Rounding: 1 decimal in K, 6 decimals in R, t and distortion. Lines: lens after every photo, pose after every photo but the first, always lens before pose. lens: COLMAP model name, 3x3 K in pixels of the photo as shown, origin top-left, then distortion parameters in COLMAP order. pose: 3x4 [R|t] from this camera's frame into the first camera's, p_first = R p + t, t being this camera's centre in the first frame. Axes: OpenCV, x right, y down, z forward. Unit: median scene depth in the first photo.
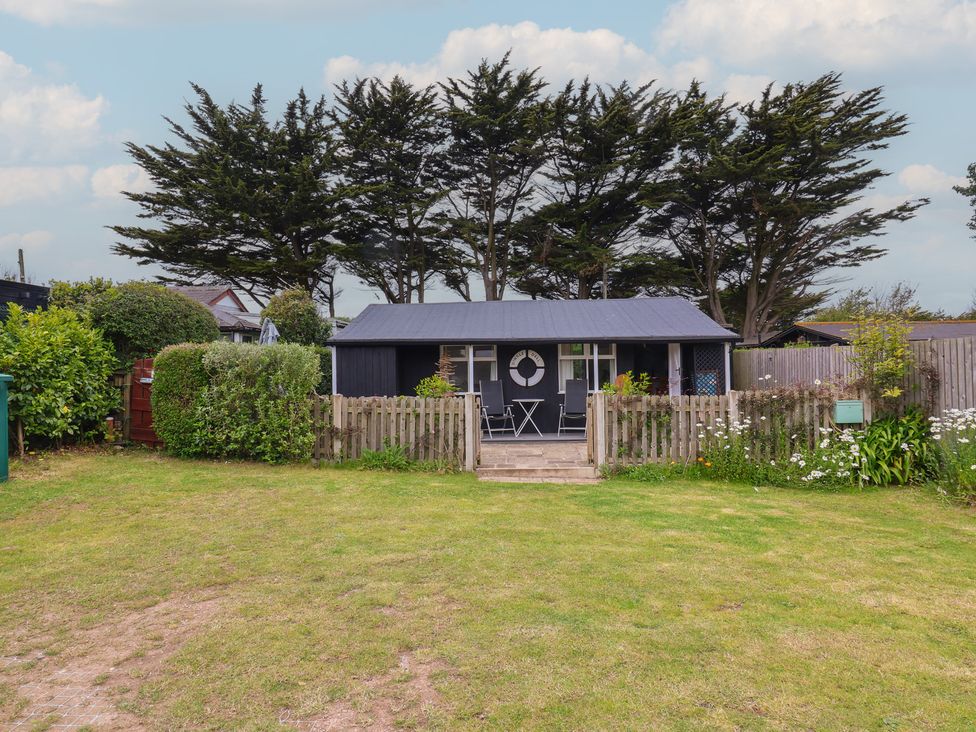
lens RADIAL K [[597.1, 0, 494.5], [0, 597.1, 363.6], [0, 0, 1]] dist [-0.007103, -0.001049]
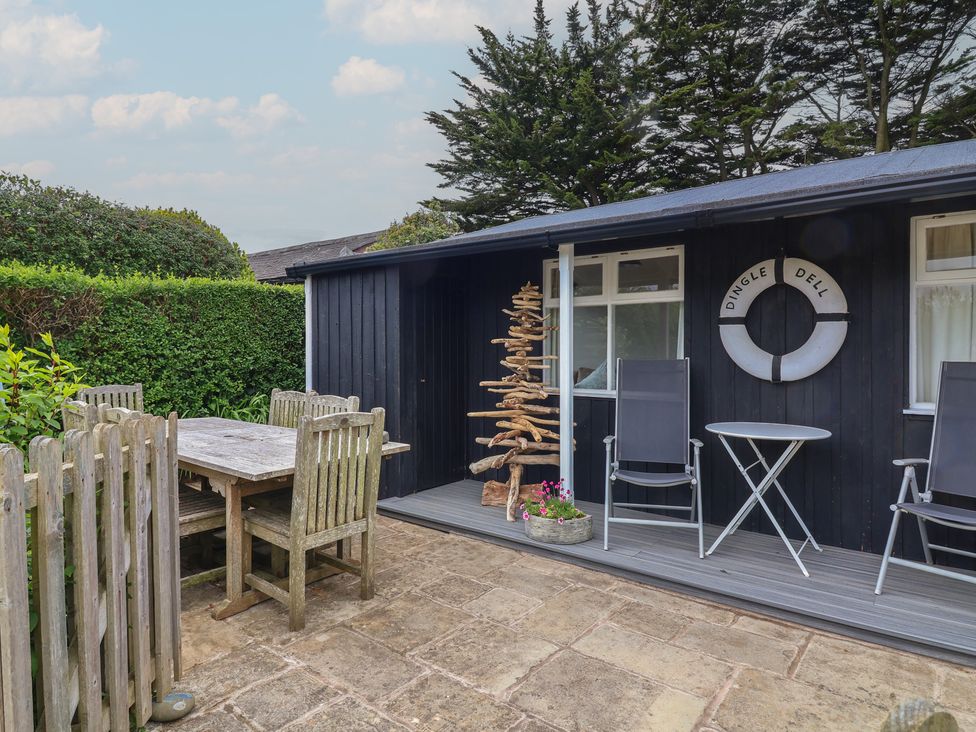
lens RADIAL K [[597.1, 0, 489.0], [0, 597.1, 356.1], [0, 0, 1]] dist [-0.007103, -0.001049]
pose [[0.800704, 0.017191, -0.598813, 0.048208], [-0.009374, 0.999825, 0.016169, 0.009101], [0.598987, -0.007333, 0.800726, 0.279531]]
